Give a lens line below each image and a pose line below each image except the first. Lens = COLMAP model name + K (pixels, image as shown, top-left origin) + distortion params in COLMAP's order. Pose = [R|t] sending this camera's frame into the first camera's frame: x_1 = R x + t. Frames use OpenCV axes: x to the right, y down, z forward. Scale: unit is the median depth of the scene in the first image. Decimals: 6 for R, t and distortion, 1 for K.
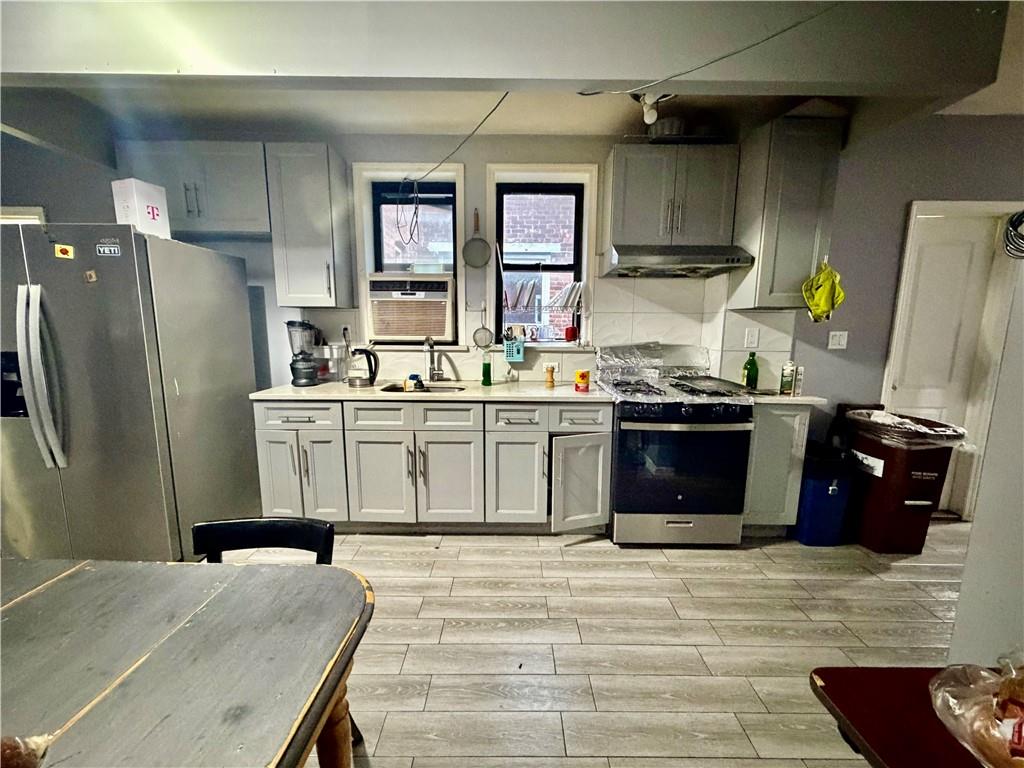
lens RADIAL K [[406.1, 0, 513.9], [0, 406.1, 388.3], [0, 0, 1]] dist [0.000232, 0.000809]
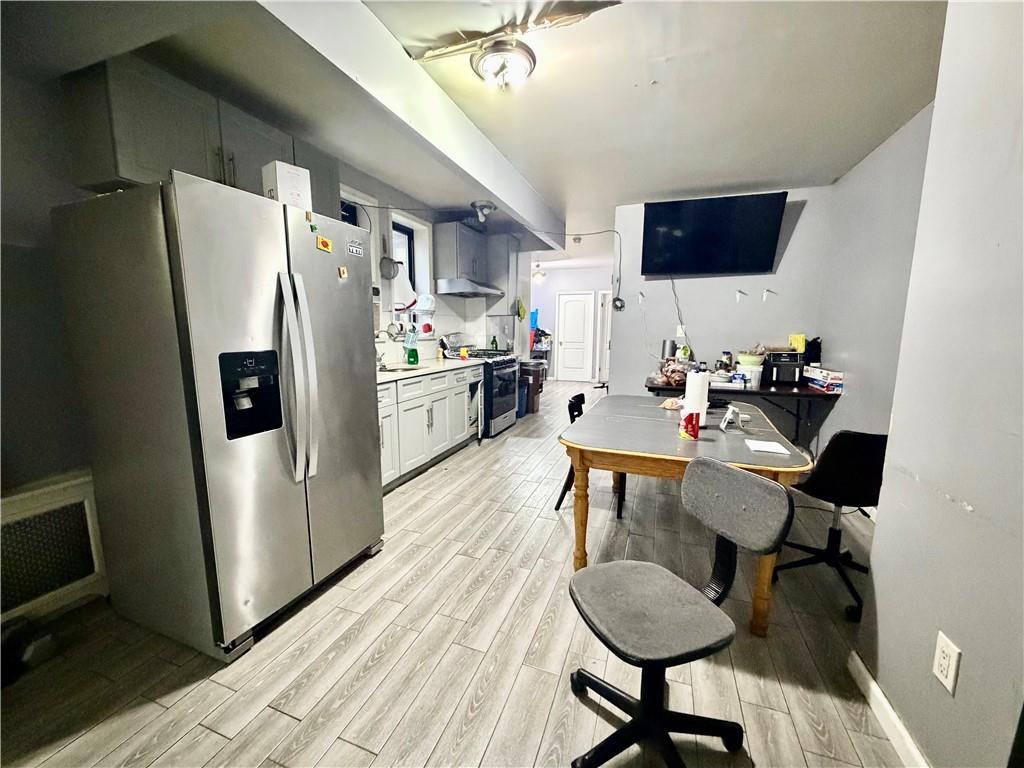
lens RADIAL K [[406.1, 0, 513.0], [0, 406.1, 386.8], [0, 0, 1]] dist [0.000232, 0.000809]
pose [[0.347999, -0.140125, 0.926964, -1.468335], [0.140226, 0.985423, 0.096319, -0.020420], [-0.926949, 0.096465, 0.362575, 0.193114]]
